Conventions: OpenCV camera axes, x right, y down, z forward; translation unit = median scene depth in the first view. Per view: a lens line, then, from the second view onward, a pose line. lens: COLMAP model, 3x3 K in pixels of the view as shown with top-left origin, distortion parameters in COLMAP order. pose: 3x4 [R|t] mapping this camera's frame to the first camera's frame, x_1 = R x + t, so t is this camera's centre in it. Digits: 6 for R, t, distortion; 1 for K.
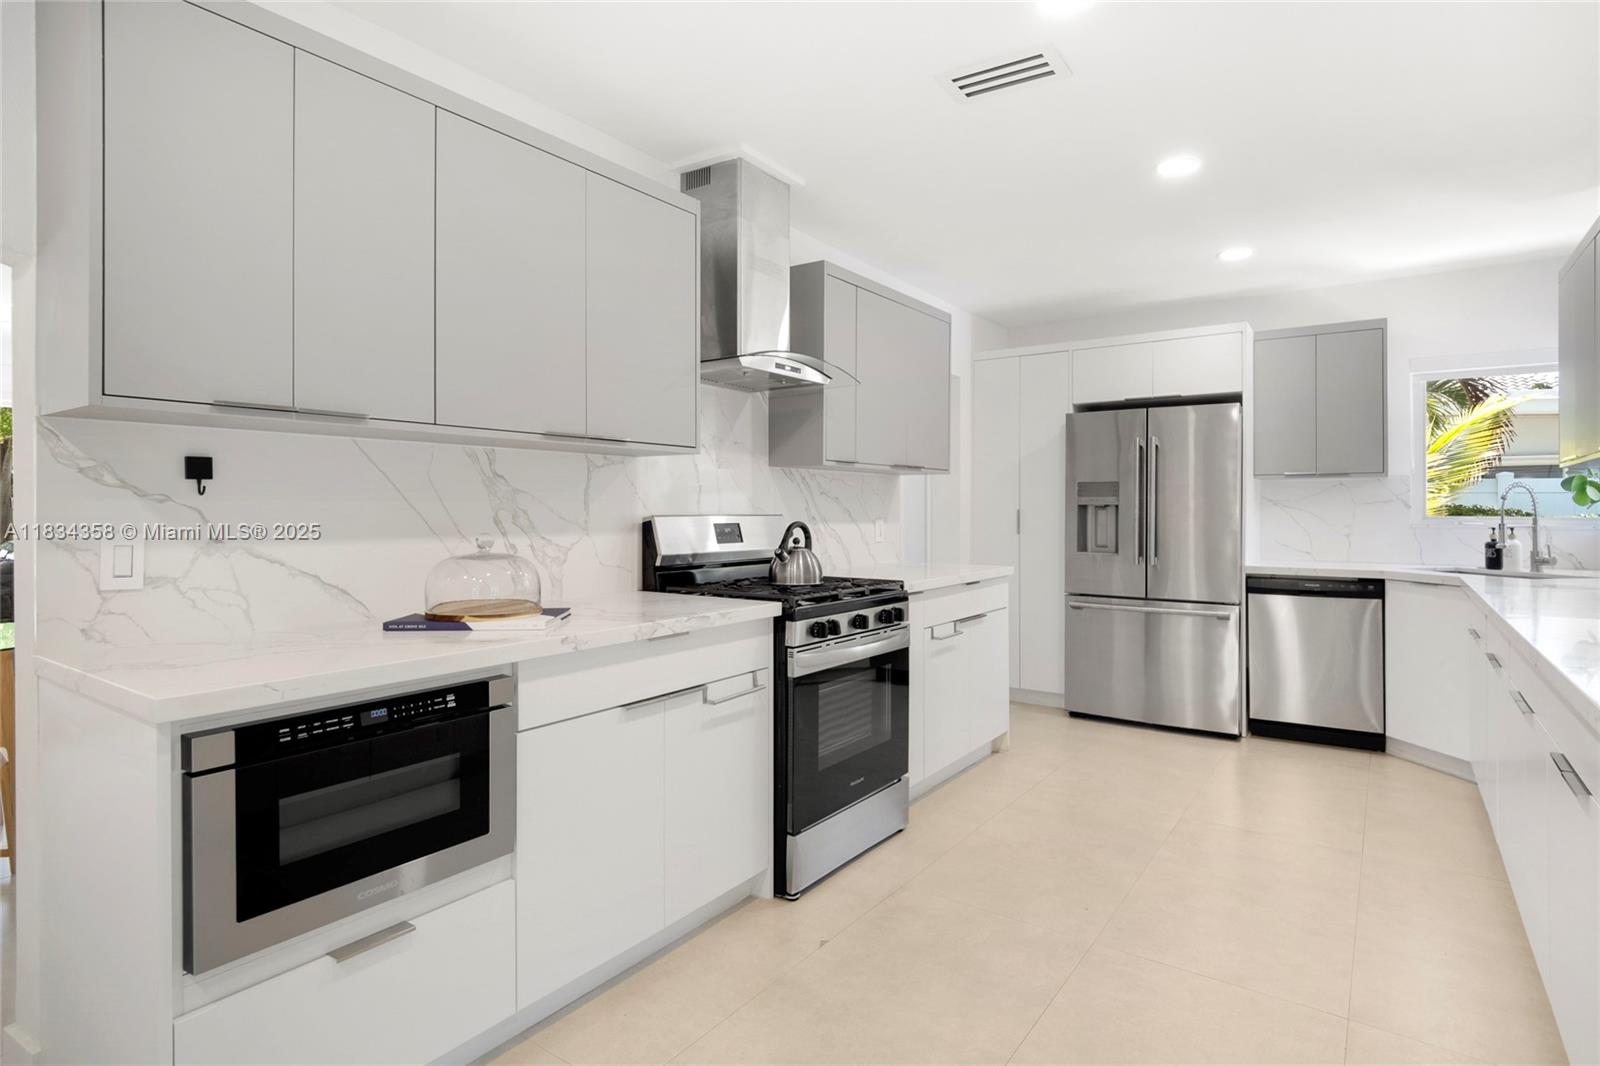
lens RADIAL K [[821.2, 0, 807.2], [0, 821.2, 514.9], [0, 0, 1]] dist [0.016580, -0.028945]
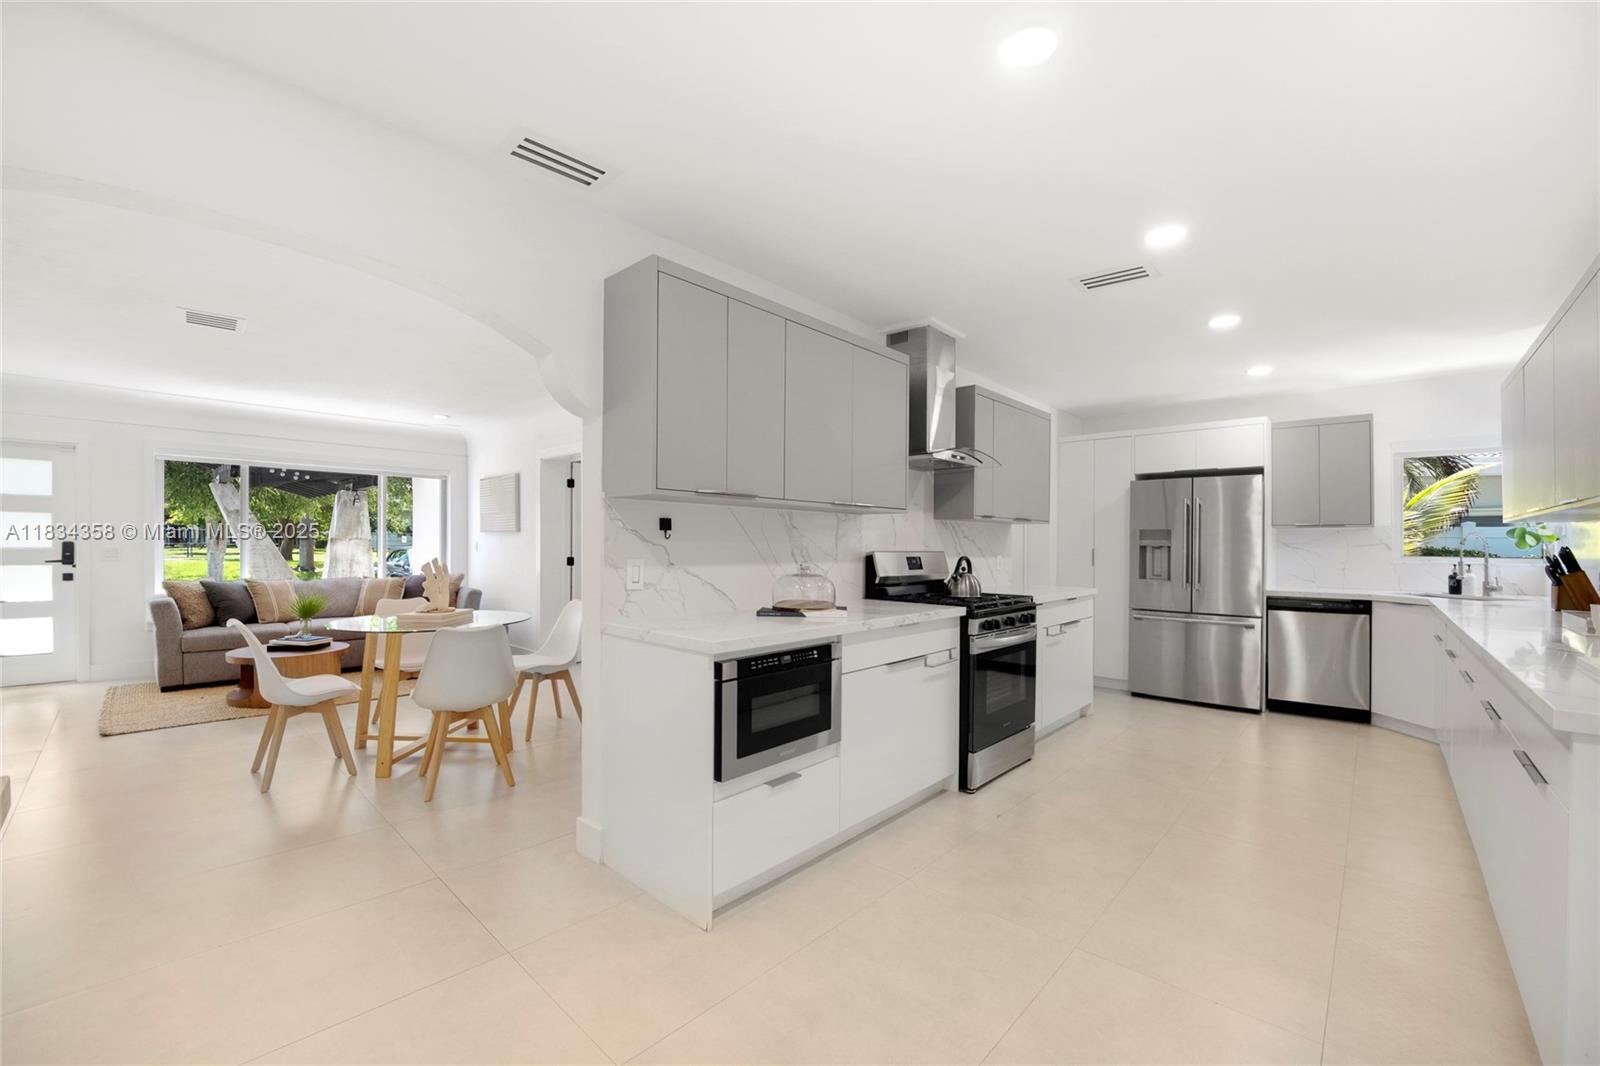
lens RADIAL K [[631.2, 0, 797.8], [0, 631.2, 544.0], [0, 0, 1]] dist [-0.034828, 0.000142]
pose [[0.990470, 0.006631, -0.137566, -0.152562], [-0.007878, 0.999933, -0.008521, -0.002164], [0.137500, 0.009523, 0.990456, -0.207795]]
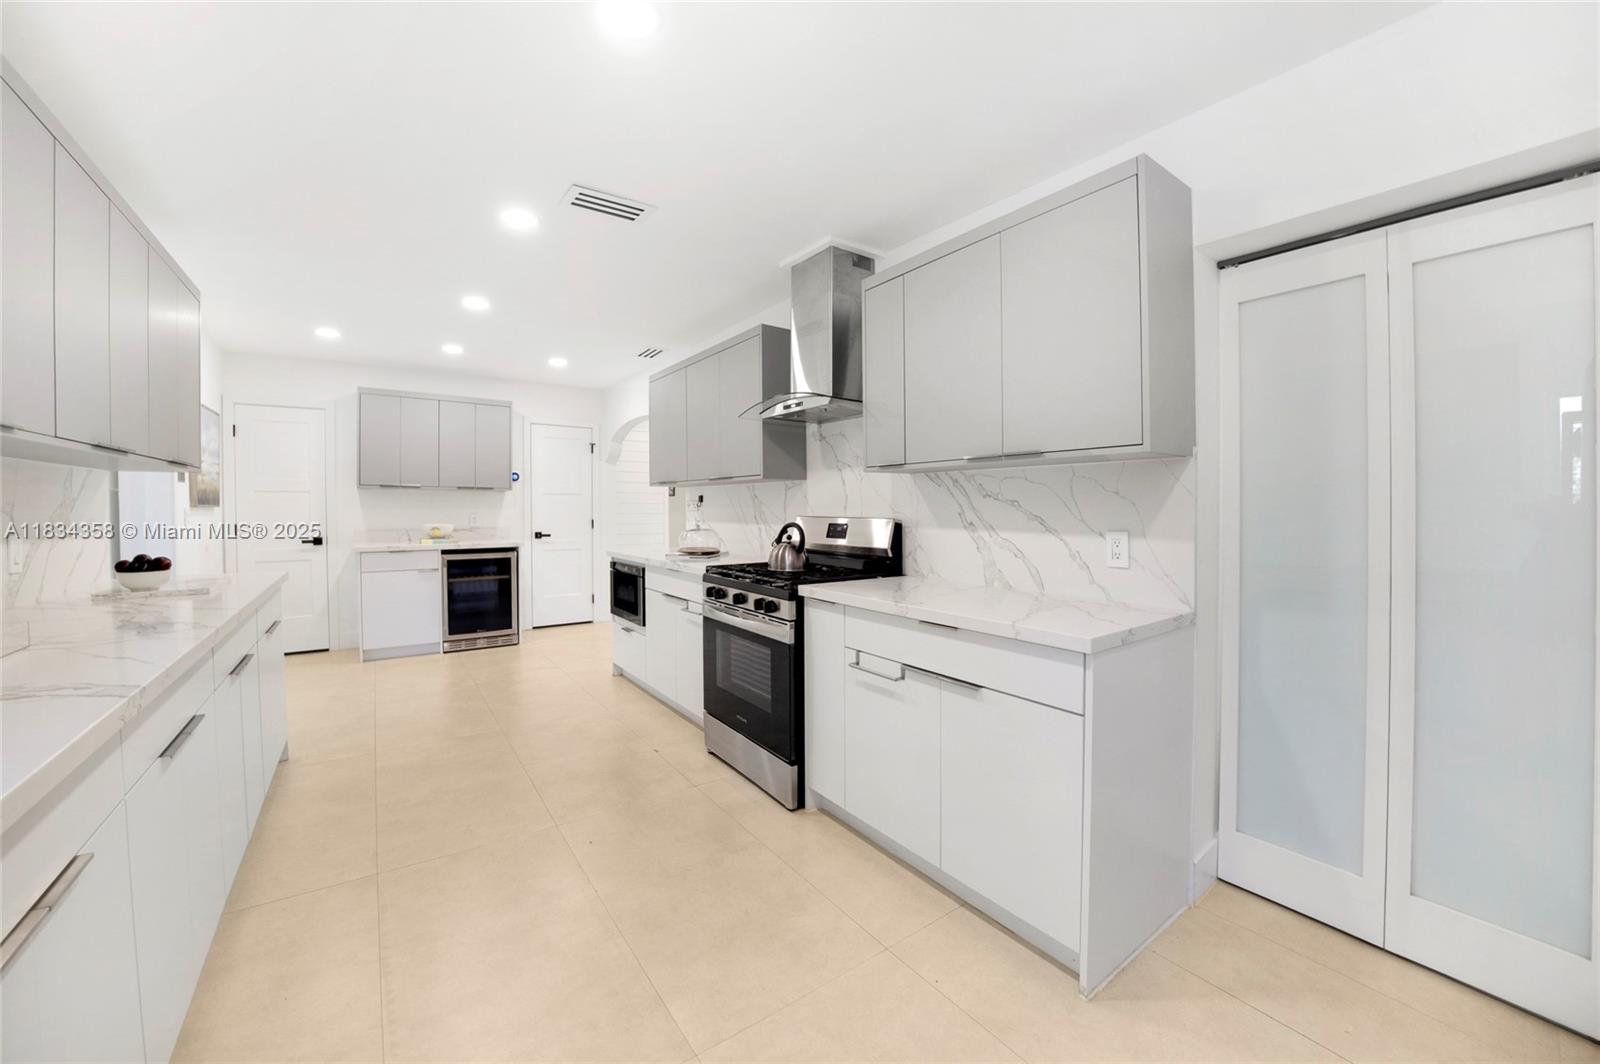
lens RADIAL K [[583.3, 0, 753.9], [0, 583.3, 507.5], [0, 0, 1]] dist [0.000830, -0.000066]
pose [[-0.358135, -0.003894, -0.933662, 0.831886], [-0.011369, 0.999935, 0.000190, -0.014424], [0.933601, 0.010682, -0.358156, 1.224059]]
